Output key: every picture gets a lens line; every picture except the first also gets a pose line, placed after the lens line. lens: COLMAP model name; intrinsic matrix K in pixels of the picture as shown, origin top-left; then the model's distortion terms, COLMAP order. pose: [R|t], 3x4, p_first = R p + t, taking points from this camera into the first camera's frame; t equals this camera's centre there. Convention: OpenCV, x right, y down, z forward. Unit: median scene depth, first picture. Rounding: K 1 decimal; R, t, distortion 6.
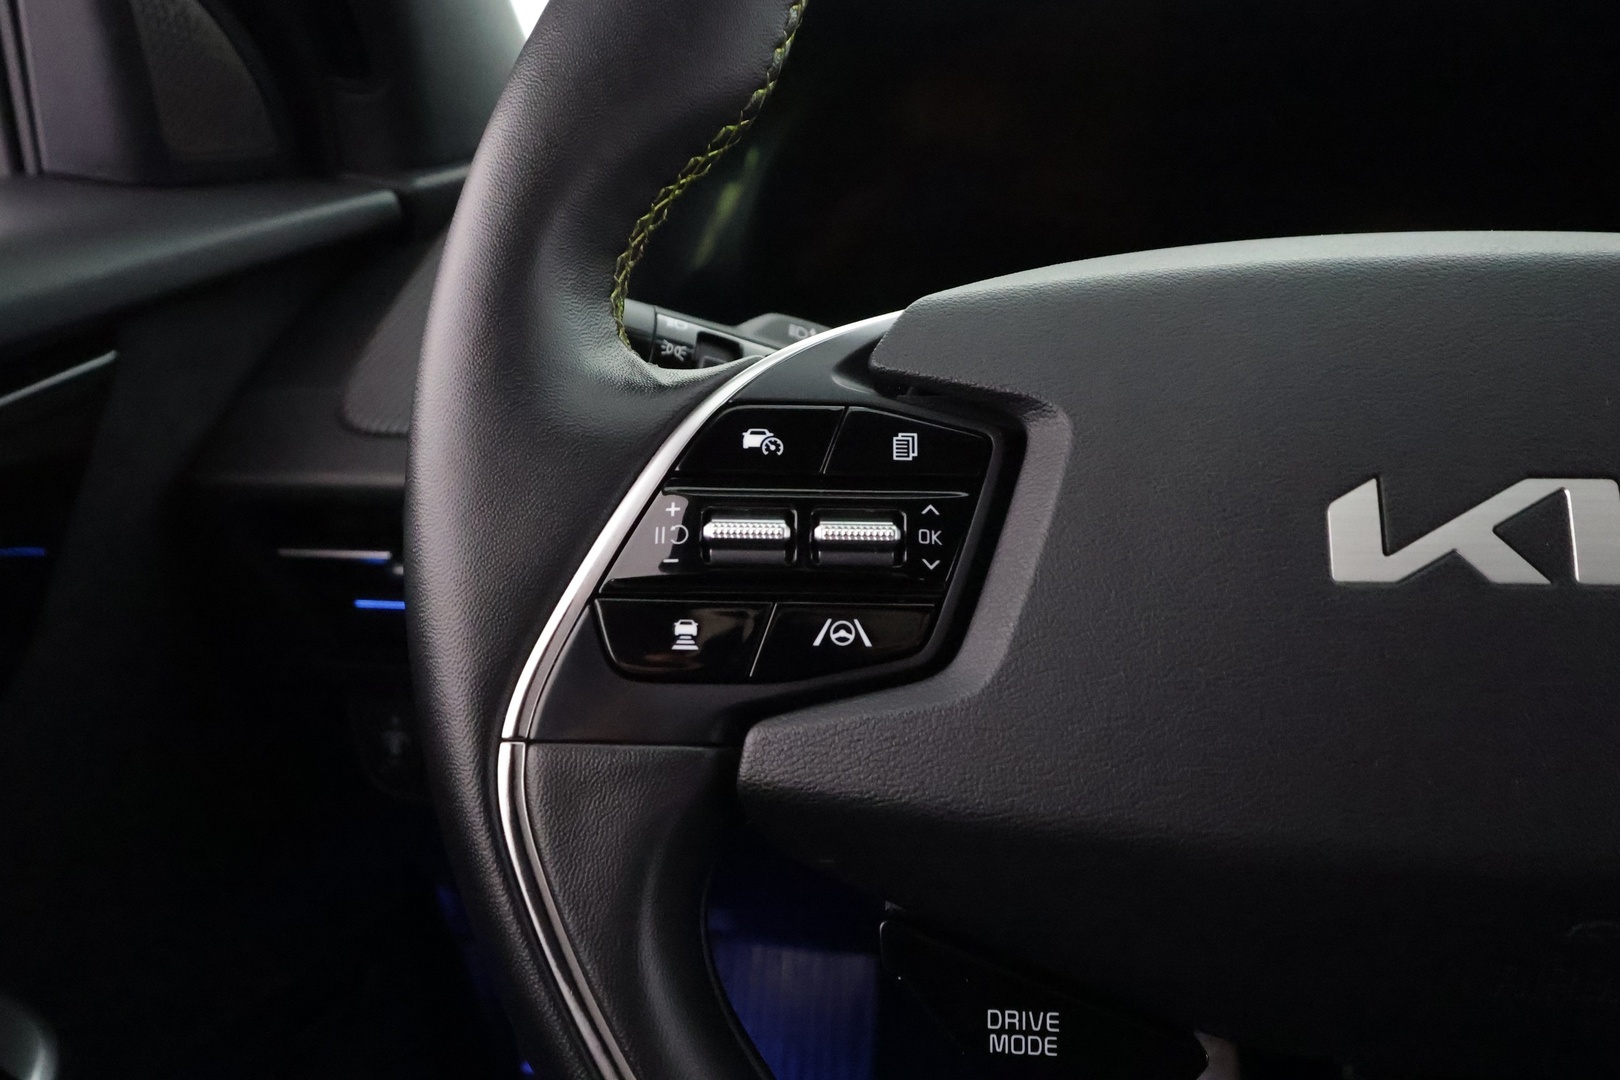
lens RADIAL K [[1294.1, 0, 805.8], [0, 1294.1, 534.7], [0, 0, 1]] dist [0.009218, 0.028329]
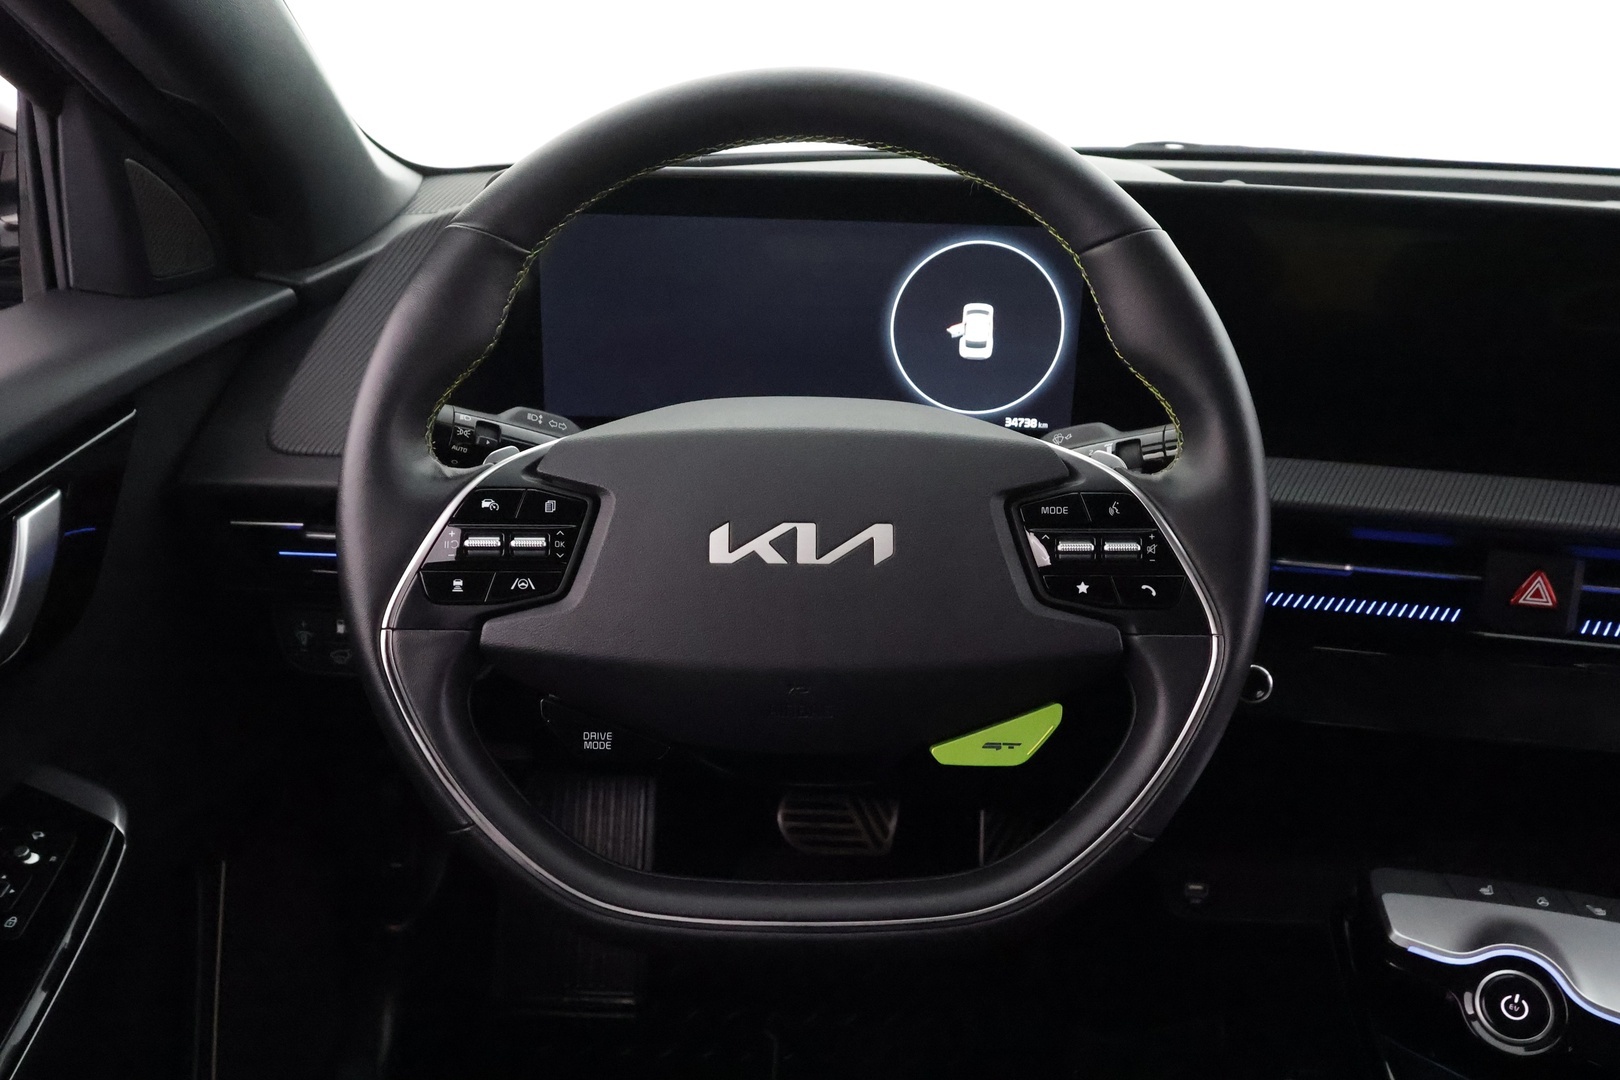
lens RADIAL K [[1294.1, 0, 804.7], [0, 1294.1, 534.6], [0, 0, 1]] dist [0.009218, 0.028329]
pose [[0.994518, -0.007902, 0.104271, 0.303522], [0.000001, 0.997142, 0.075556, -0.202588], [-0.104570, -0.075141, 0.991675, -1.485135]]
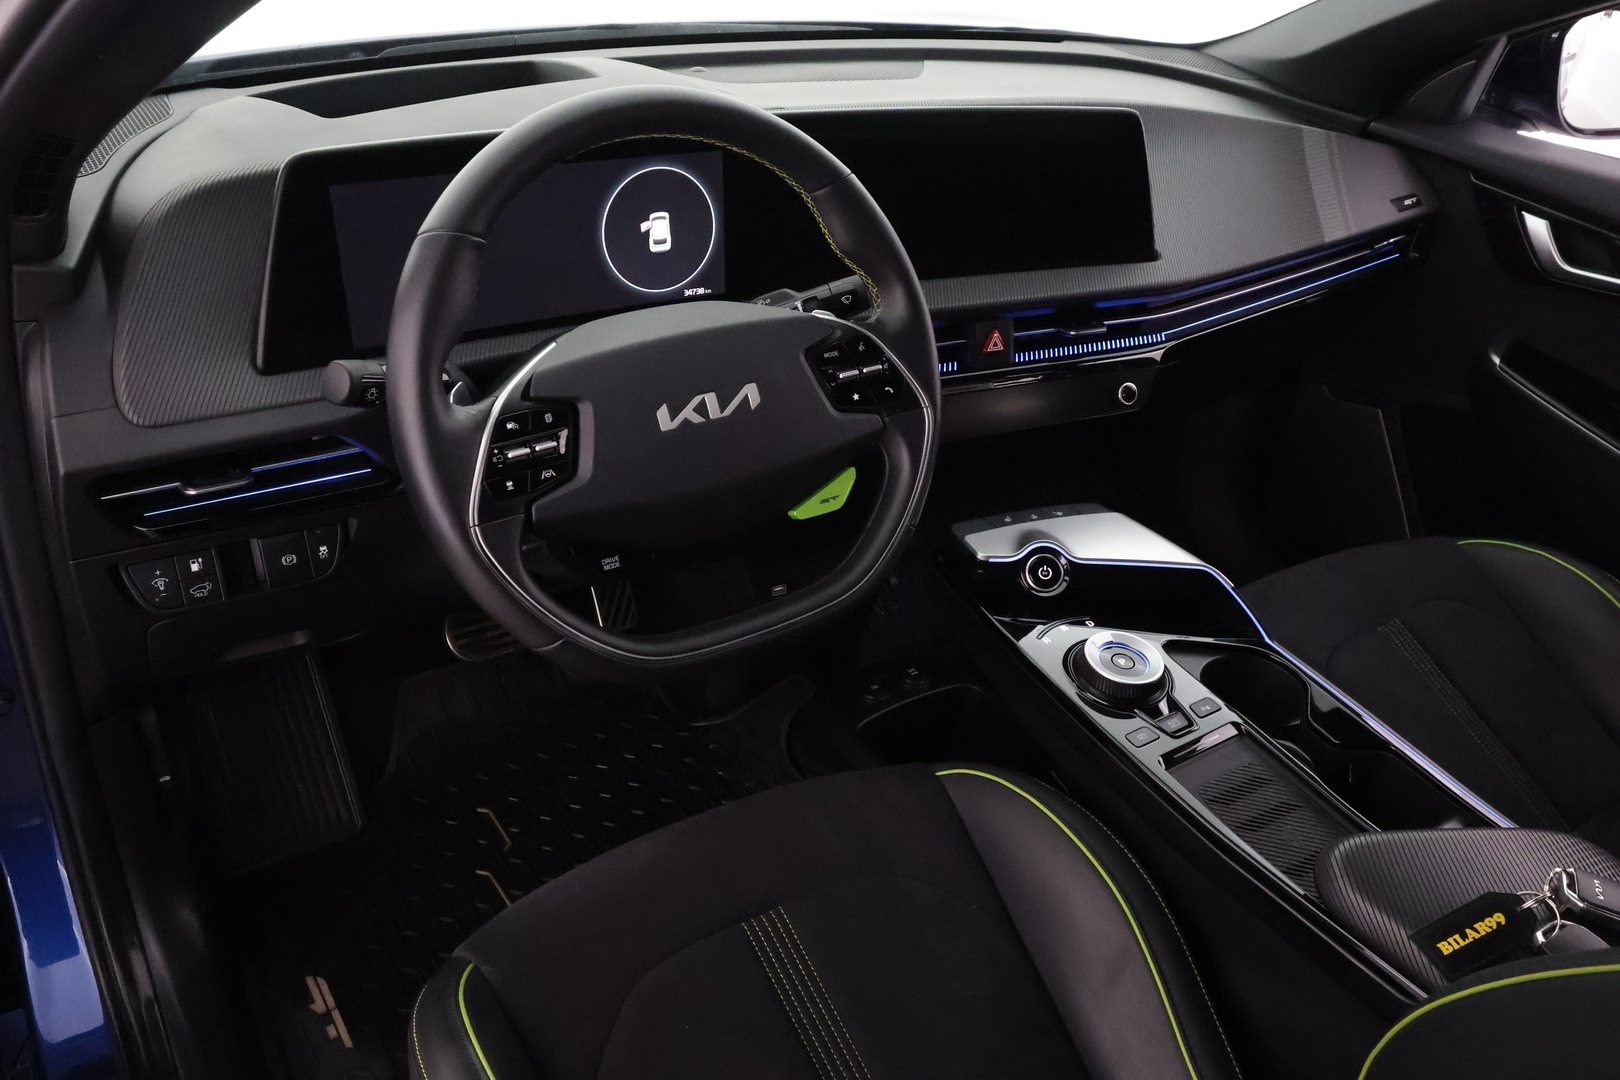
lens RADIAL K [[1294.1, 0, 812.7], [0, 1294.1, 538.6], [0, 0, 1]] dist [0.009218, 0.028329]
pose [[0.759720, -0.279784, 0.586982, -1.574258], [0.137928, 0.951496, 0.275012, -0.640941], [-0.635454, -0.127971, 0.761460, -2.233905]]
